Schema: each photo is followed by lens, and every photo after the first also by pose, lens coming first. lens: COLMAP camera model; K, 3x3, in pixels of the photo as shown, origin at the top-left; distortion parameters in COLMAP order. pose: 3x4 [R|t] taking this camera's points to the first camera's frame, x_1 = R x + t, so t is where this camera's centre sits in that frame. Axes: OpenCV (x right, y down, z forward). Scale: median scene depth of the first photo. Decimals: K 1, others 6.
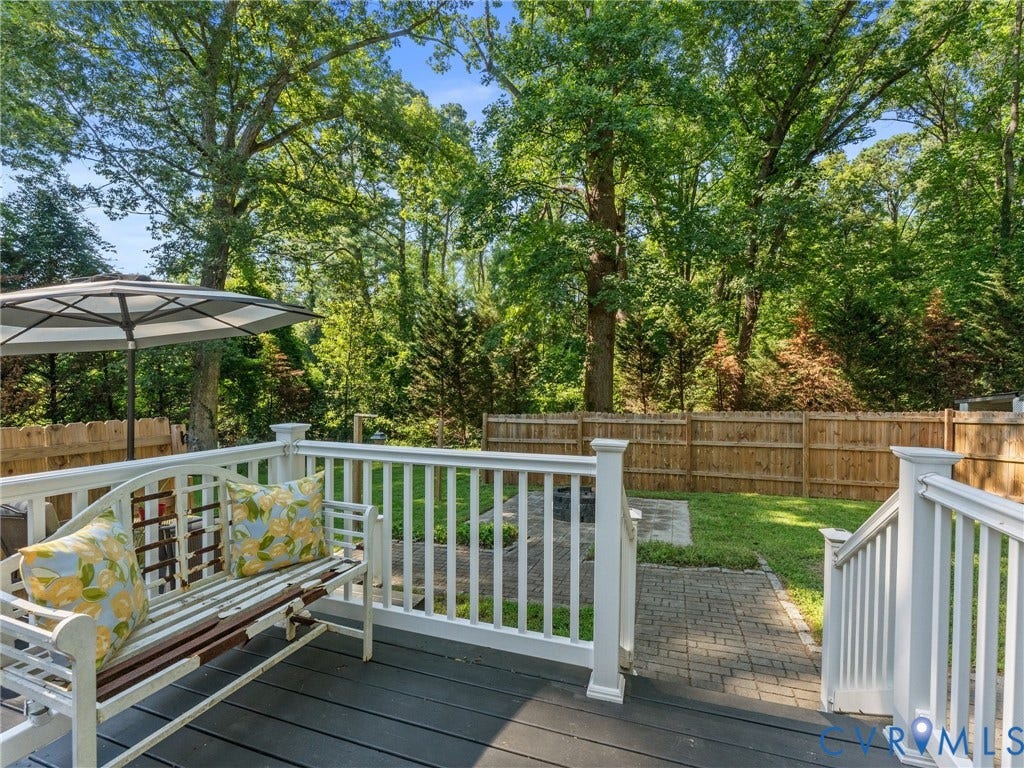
lens RADIAL K [[479.4, 0, 512.0], [0, 479.4, 384.0], [0, 0, 1]] dist [-0.007800, -0.000215]
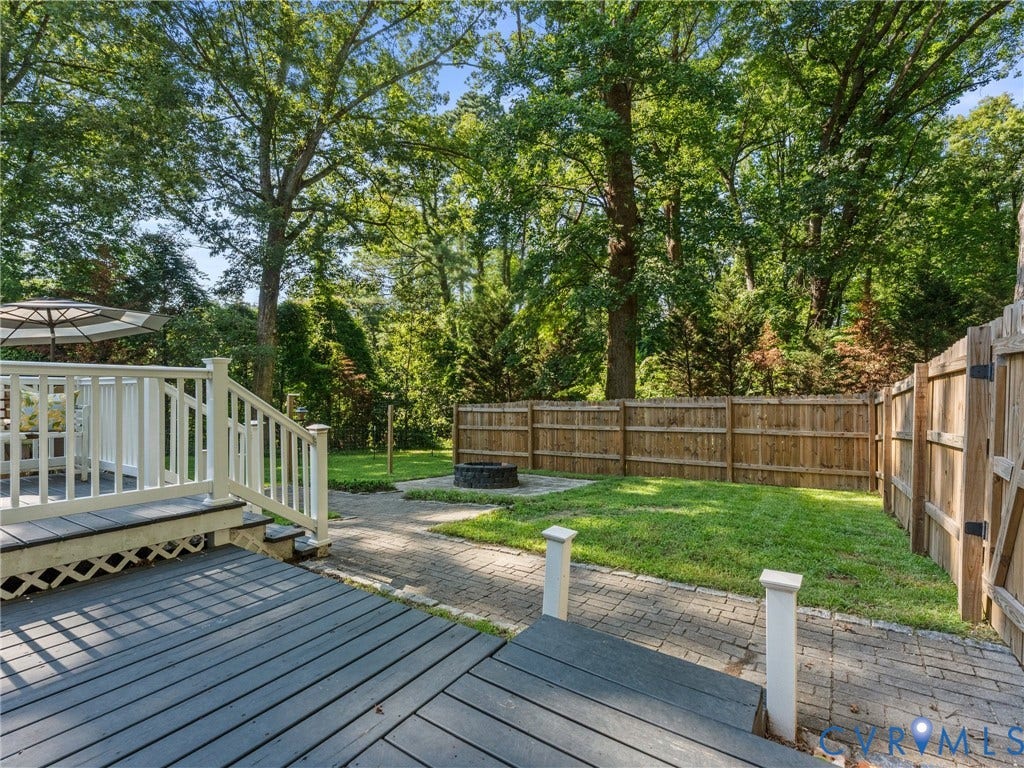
lens RADIAL K [[501.2, 0, 511.3], [0, 501.2, 386.4], [0, 0, 1]] dist [-0.000848, -0.000571]
pose [[0.969389, -0.013726, -0.245147, 0.391837], [0.010912, 0.999858, -0.012835, 0.041645], [0.245289, 0.009767, 0.969401, -0.109524]]
